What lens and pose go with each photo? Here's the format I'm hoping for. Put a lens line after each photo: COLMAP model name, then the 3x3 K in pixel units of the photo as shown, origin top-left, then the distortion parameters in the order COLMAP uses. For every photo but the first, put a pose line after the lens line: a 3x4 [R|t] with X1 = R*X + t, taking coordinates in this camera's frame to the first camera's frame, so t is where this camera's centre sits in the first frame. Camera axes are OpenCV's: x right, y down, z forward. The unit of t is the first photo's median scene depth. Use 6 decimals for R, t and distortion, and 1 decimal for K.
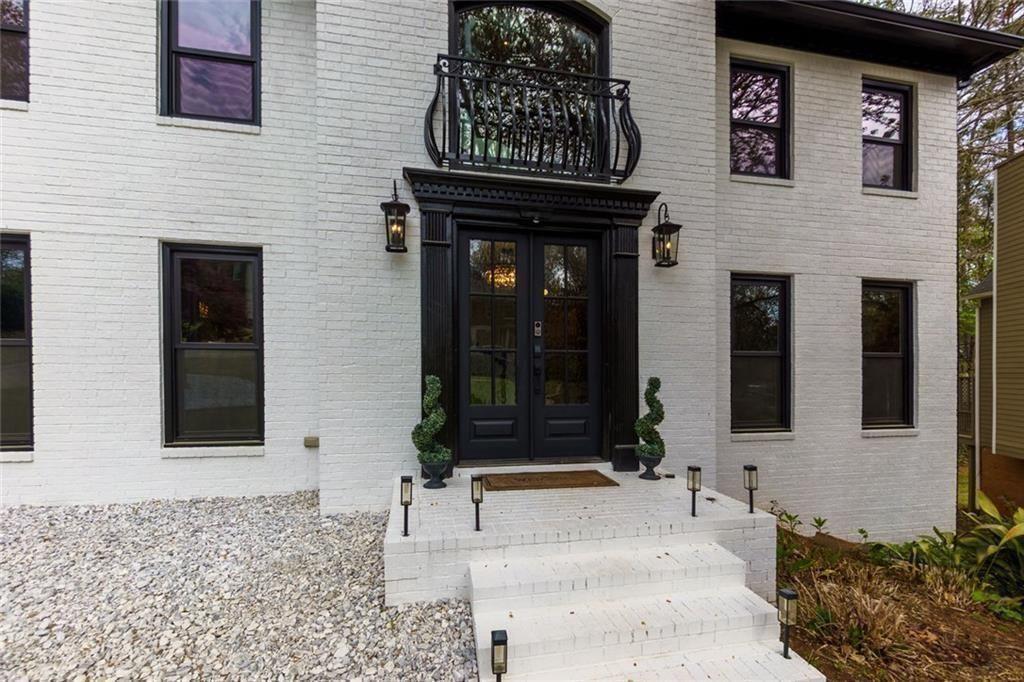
lens RADIAL K [[444.8, 0, 508.2], [0, 444.8, 388.0], [0, 0, 1]] dist [-0.000734, -0.000097]
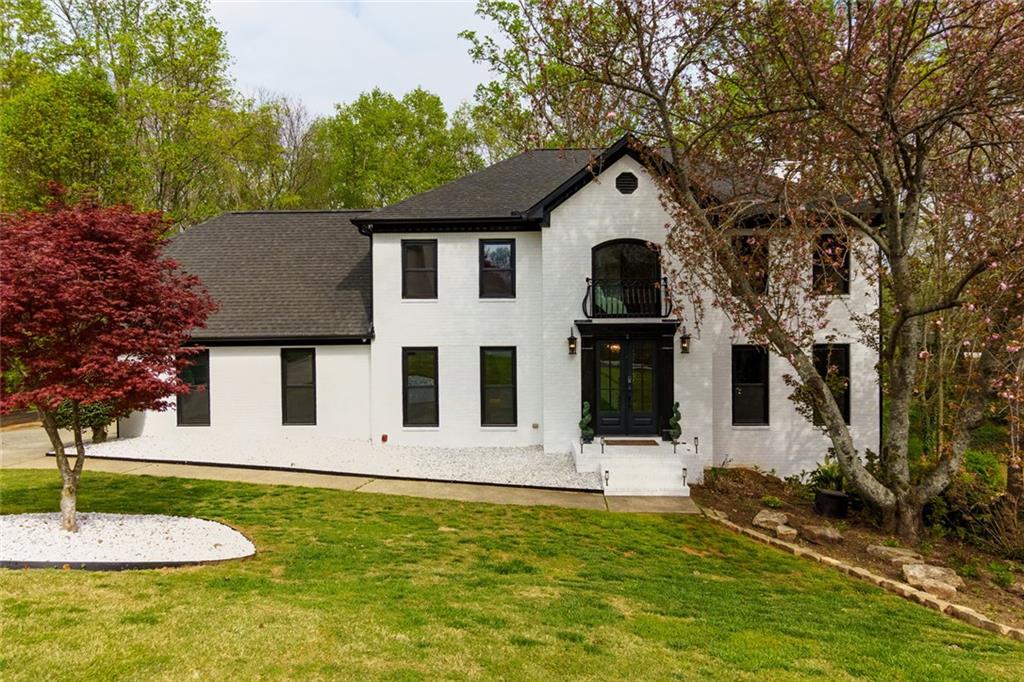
lens RADIAL K [[683.5, 0, 512.0], [0, 683.5, 341.0], [0, 0, 1]] dist [-0.000144, 0.000124]
pose [[0.976423, -0.004688, -0.215814, 0.255634], [0.002683, 0.999950, -0.009583, -0.322051], [0.215848, 0.008778, 0.976388, -2.821239]]
